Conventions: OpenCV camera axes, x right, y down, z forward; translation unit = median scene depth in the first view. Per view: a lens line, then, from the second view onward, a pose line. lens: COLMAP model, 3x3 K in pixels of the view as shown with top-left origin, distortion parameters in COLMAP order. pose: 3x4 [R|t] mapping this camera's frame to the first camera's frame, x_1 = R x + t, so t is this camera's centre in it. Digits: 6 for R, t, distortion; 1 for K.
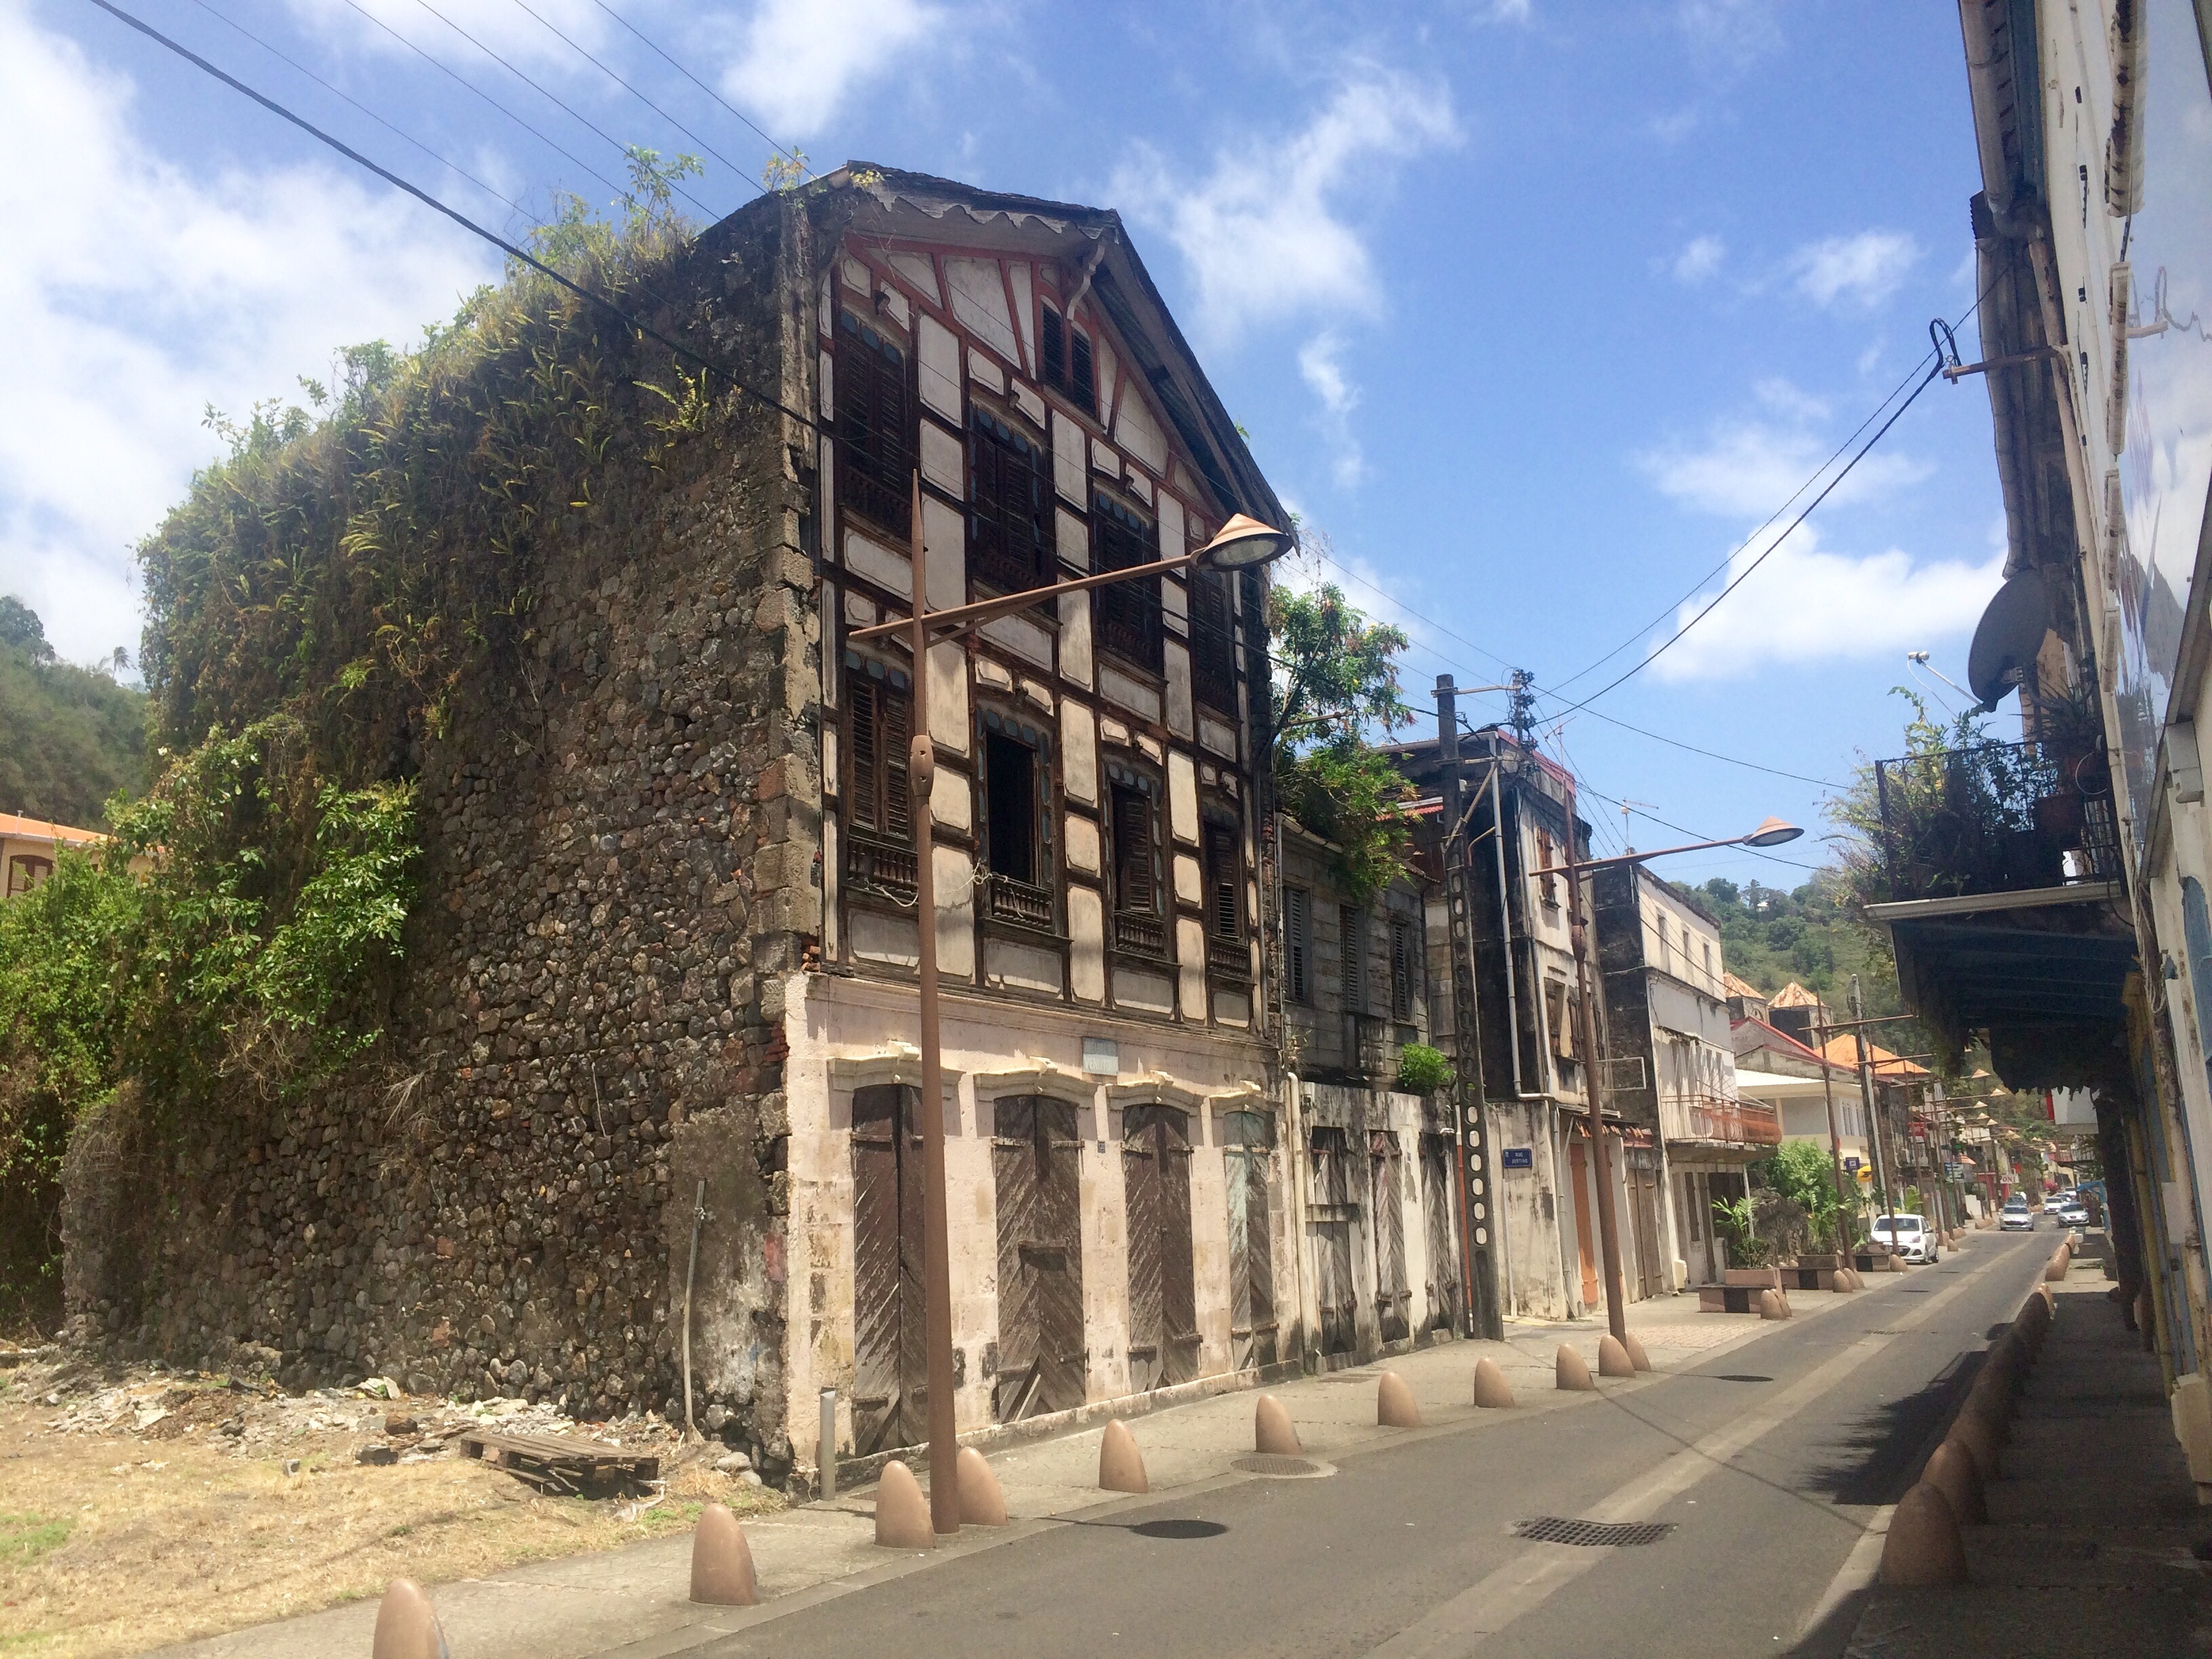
lens RADIAL K [[1906.8, 0, 1100.2], [0, 1906.8, 844.4], [0, 0, 1]] dist [0.073958, -0.092285]
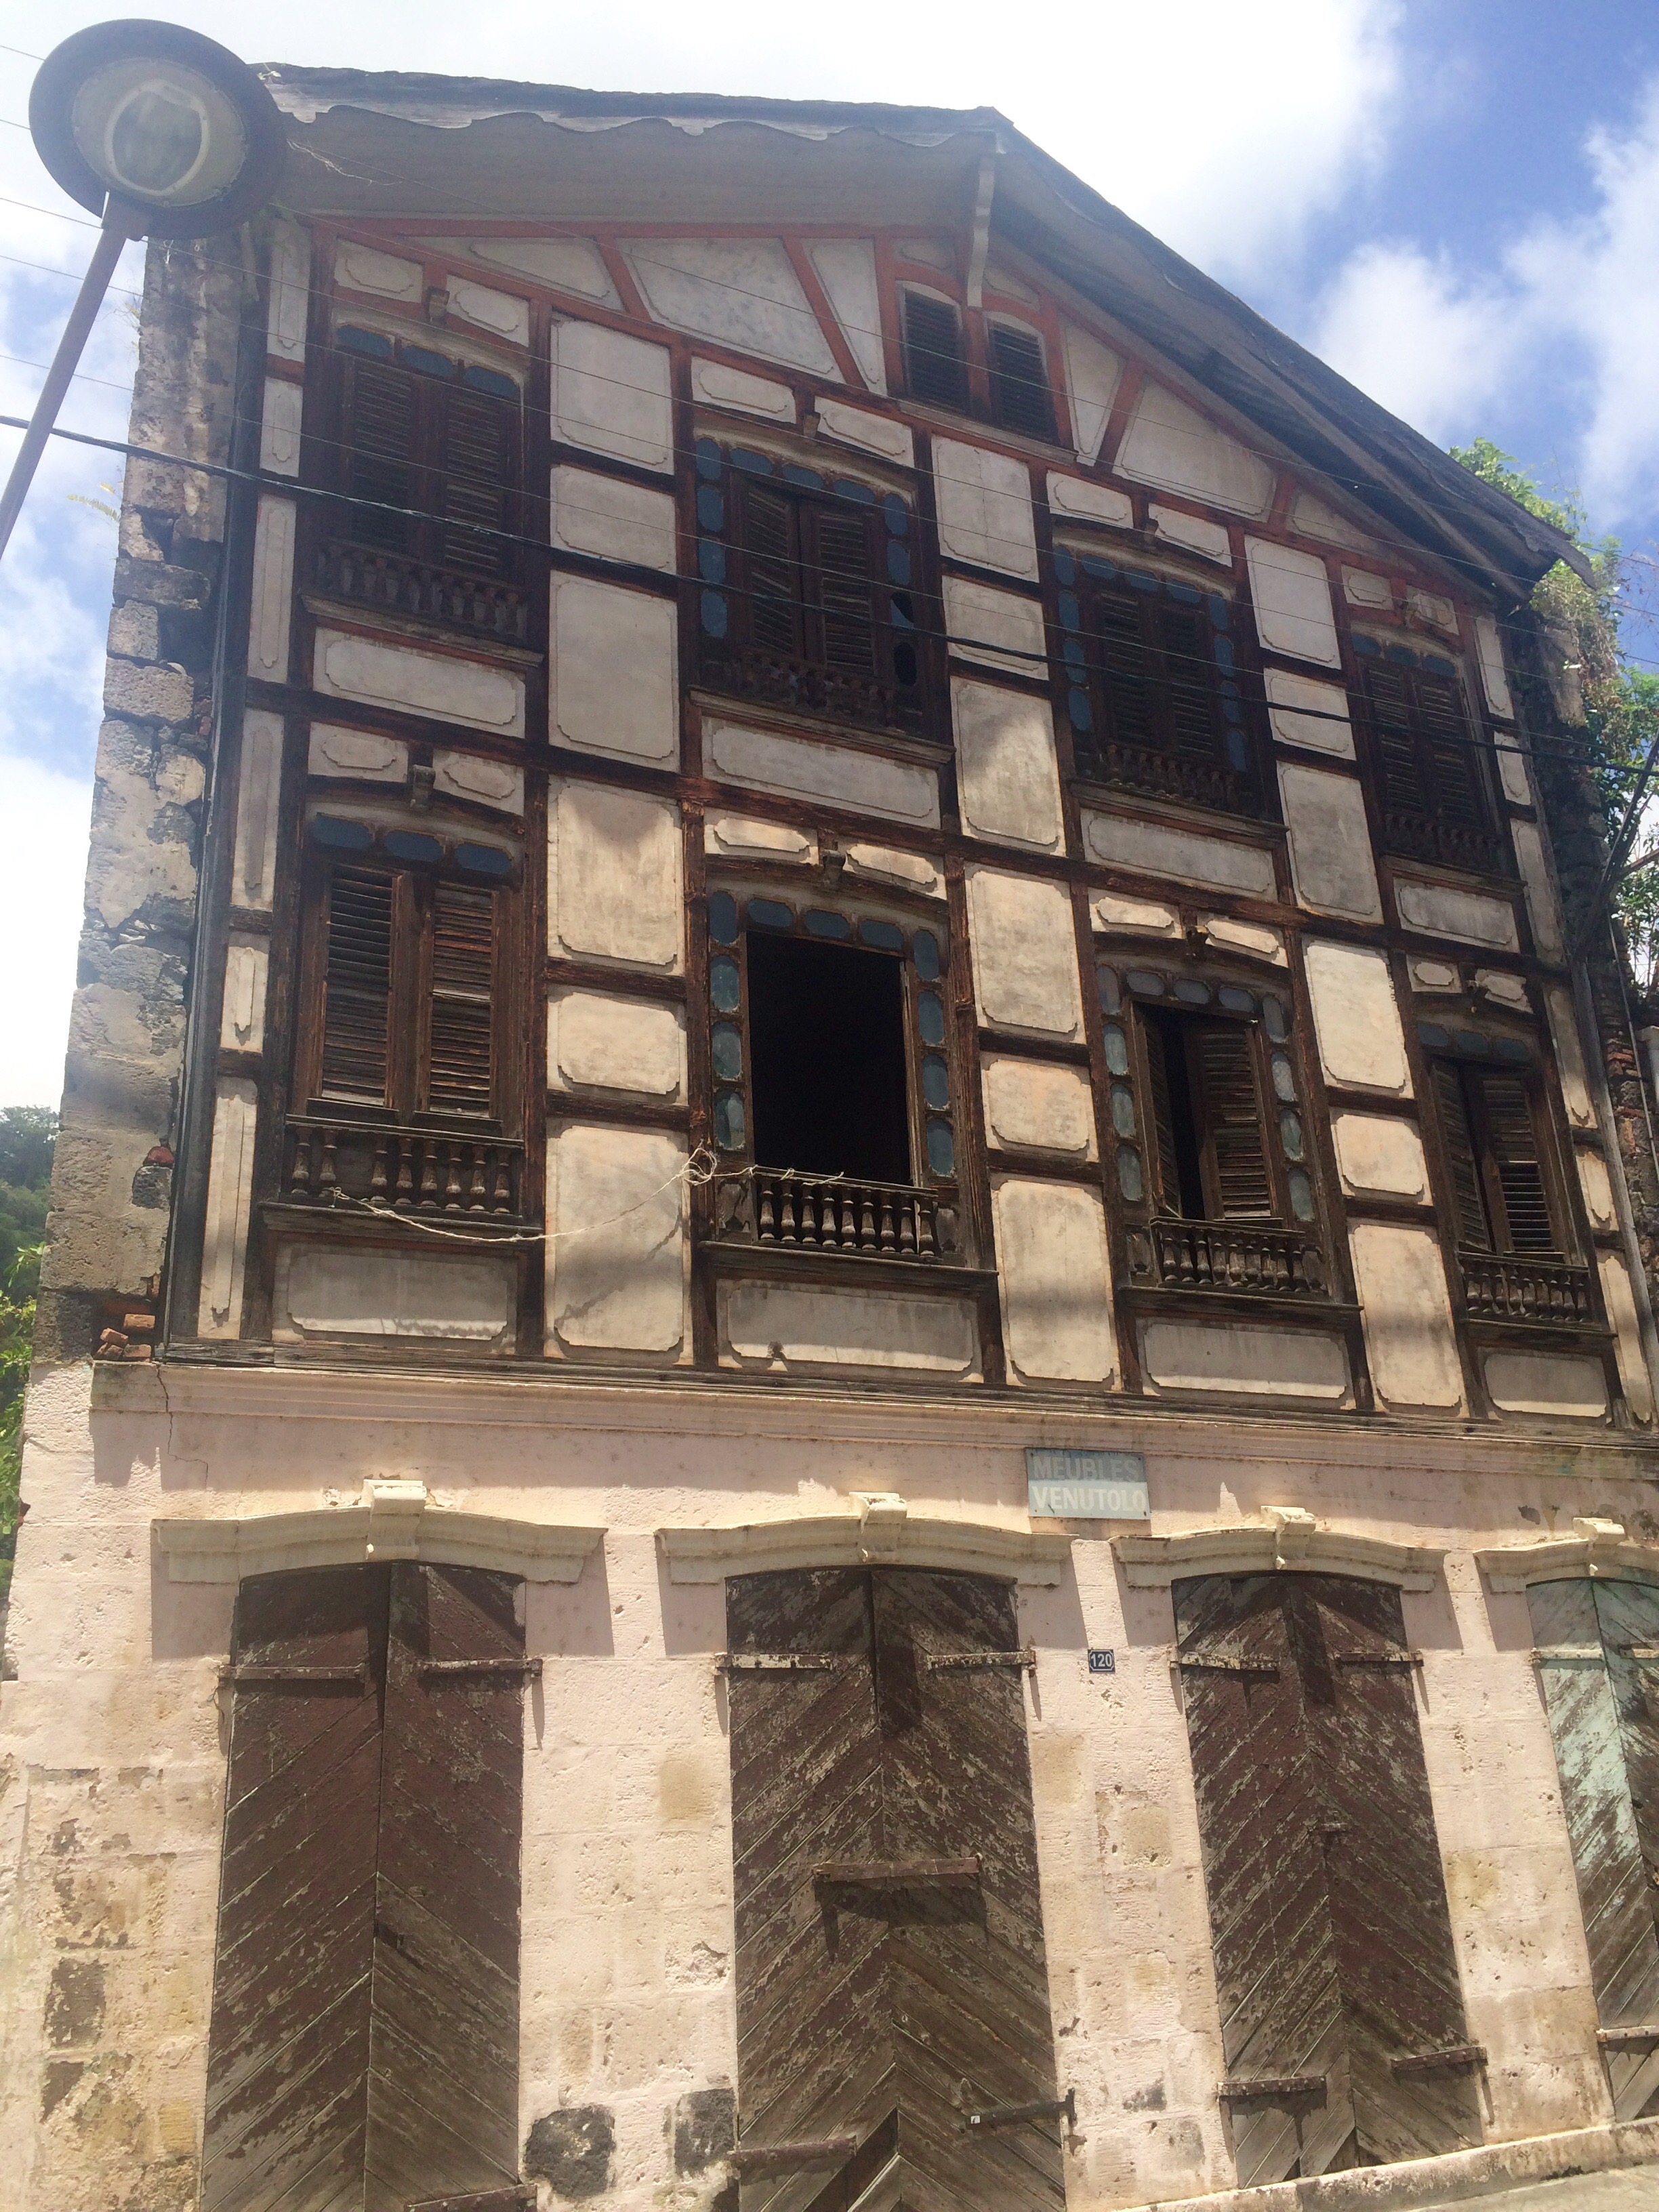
lens RADIAL K [[1926.1, 0, 831.8], [0, 1926.1, 1052.9], [0, 0, 1]] dist [0.096288, -0.132078]
pose [[0.821806, -0.211379, -0.529107, 0.258014], [0.128447, 0.973463, -0.189395, 0.089000], [0.555100, 0.087684, 0.827149, 0.513581]]
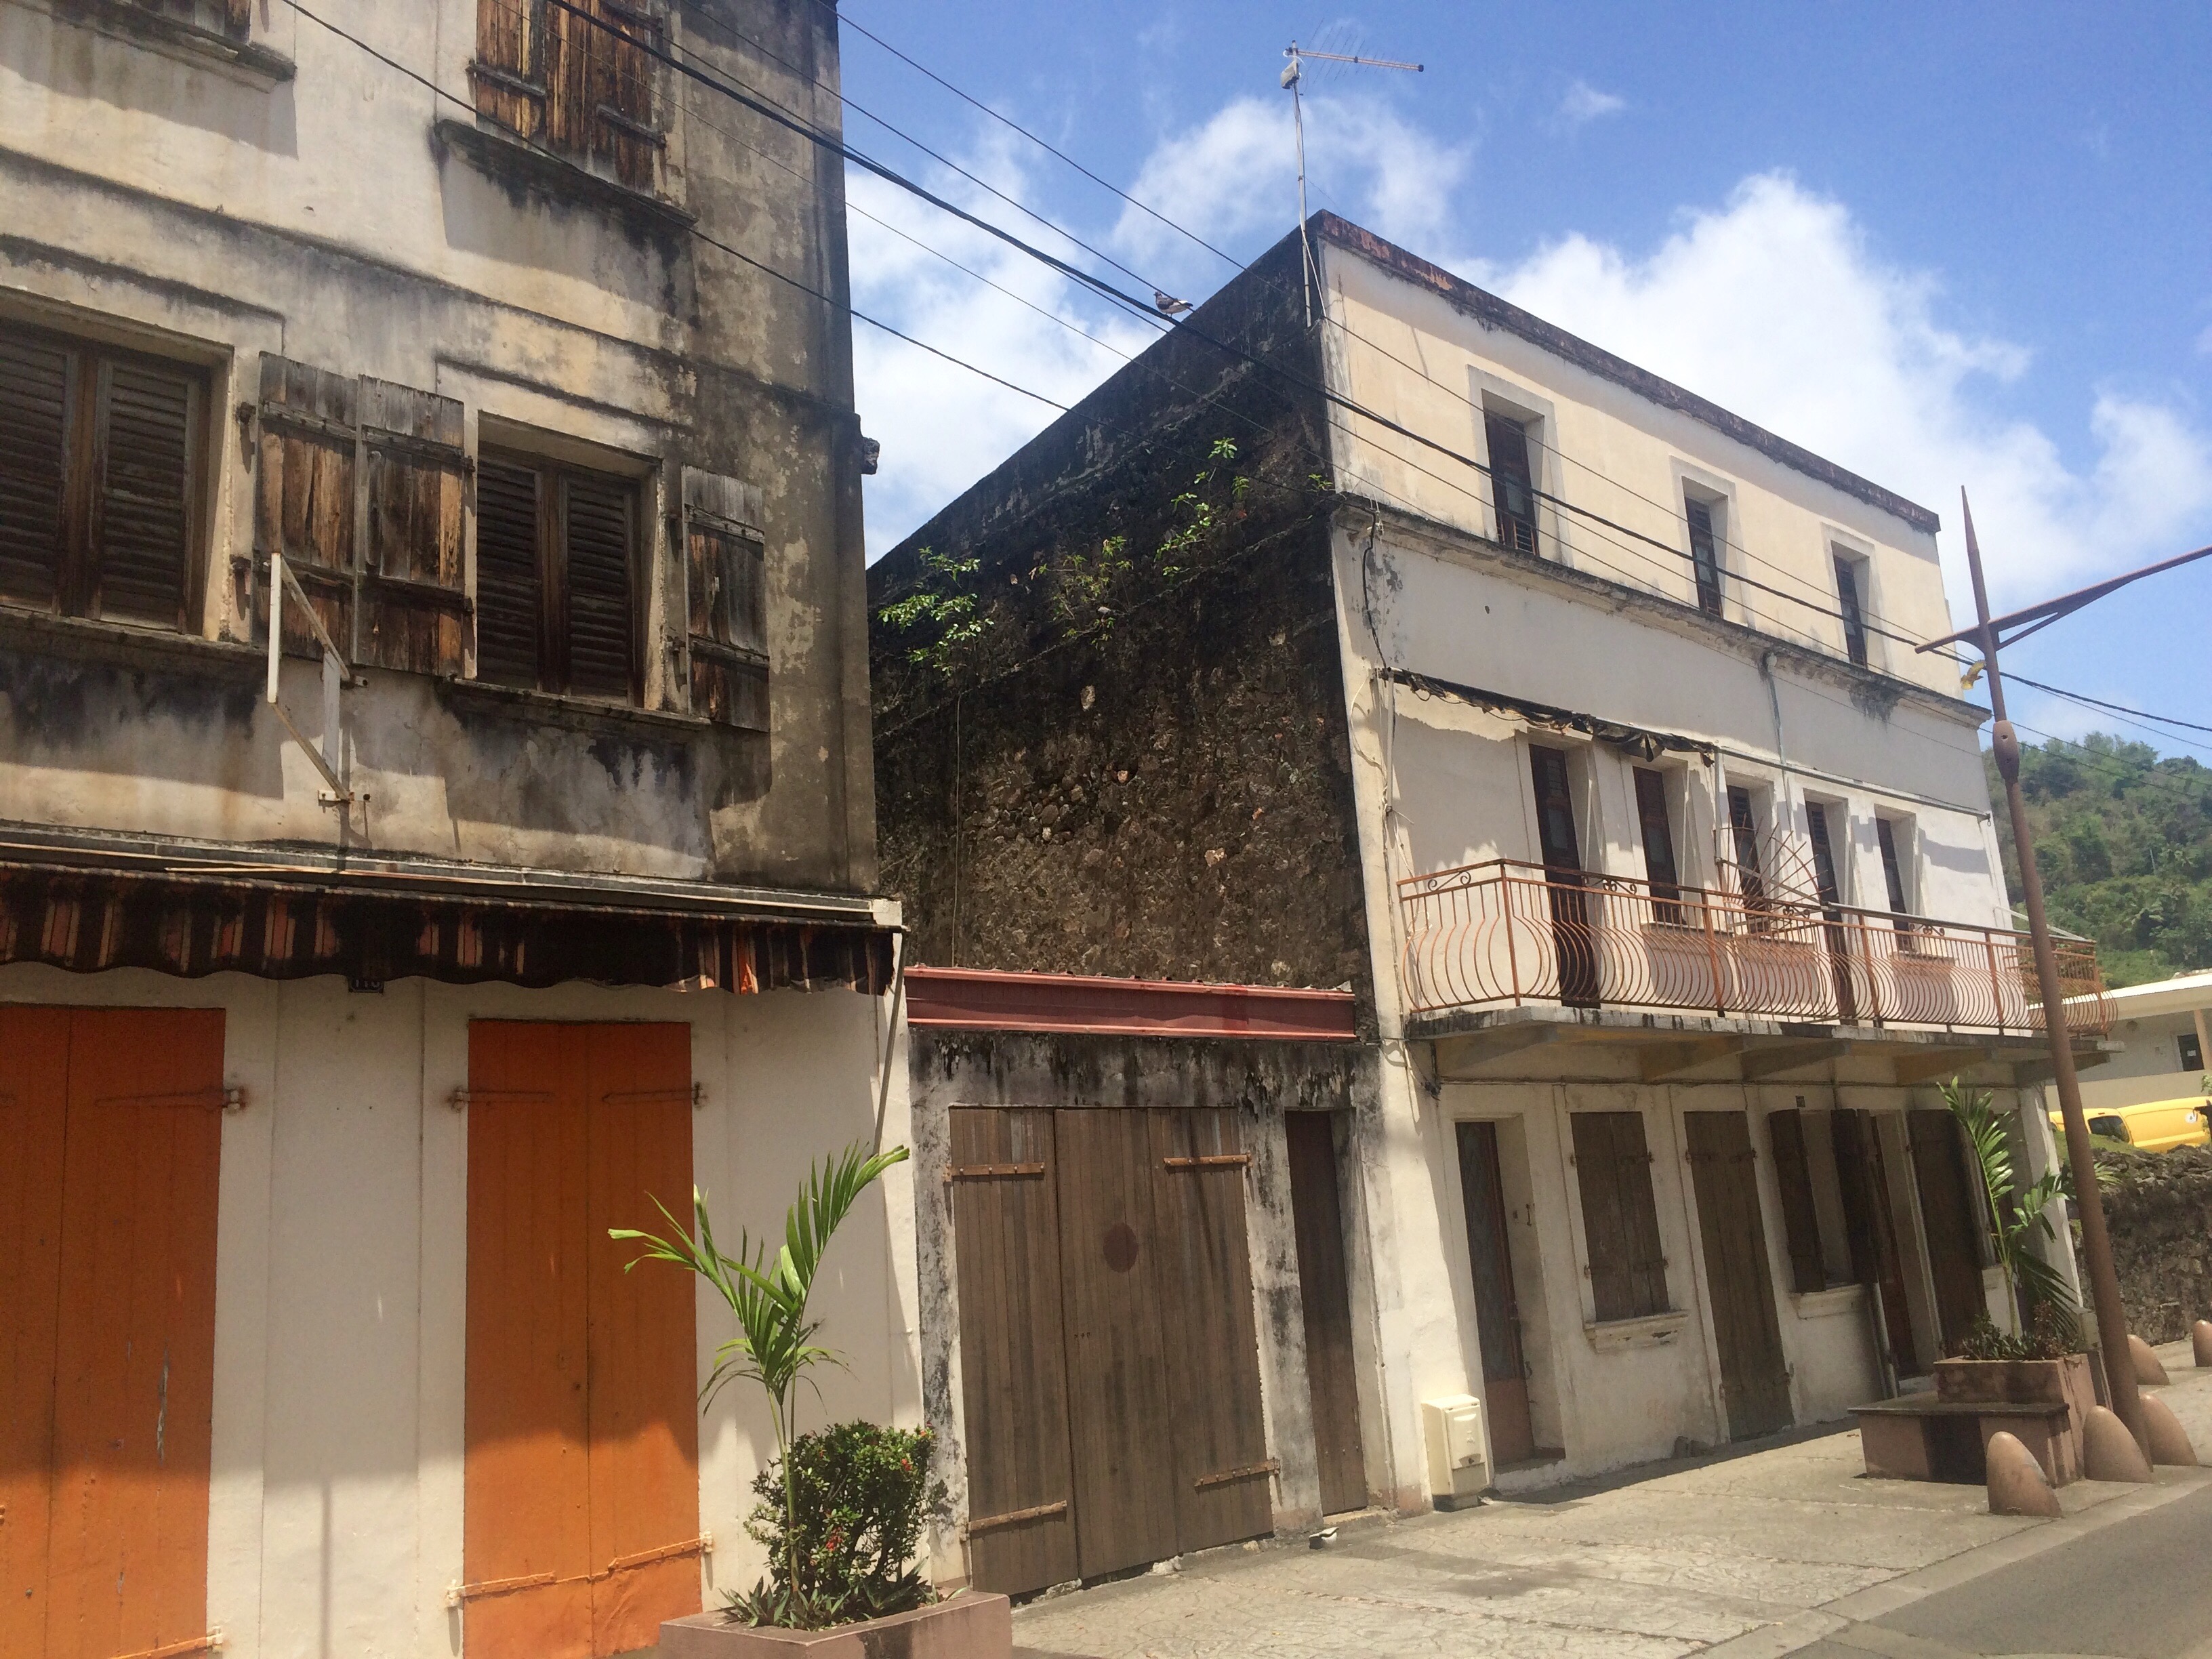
lens RADIAL K [[1926.1, 0, 1106.0], [0, 1926.1, 829.5], [0, 0, 1]] dist [0.096288, -0.132078]
pose [[0.946022, -0.103478, -0.307138, 0.800099], [0.102005, 0.994564, -0.020893, 0.287272], [0.307631, -0.011565, 0.951436, 1.556022]]
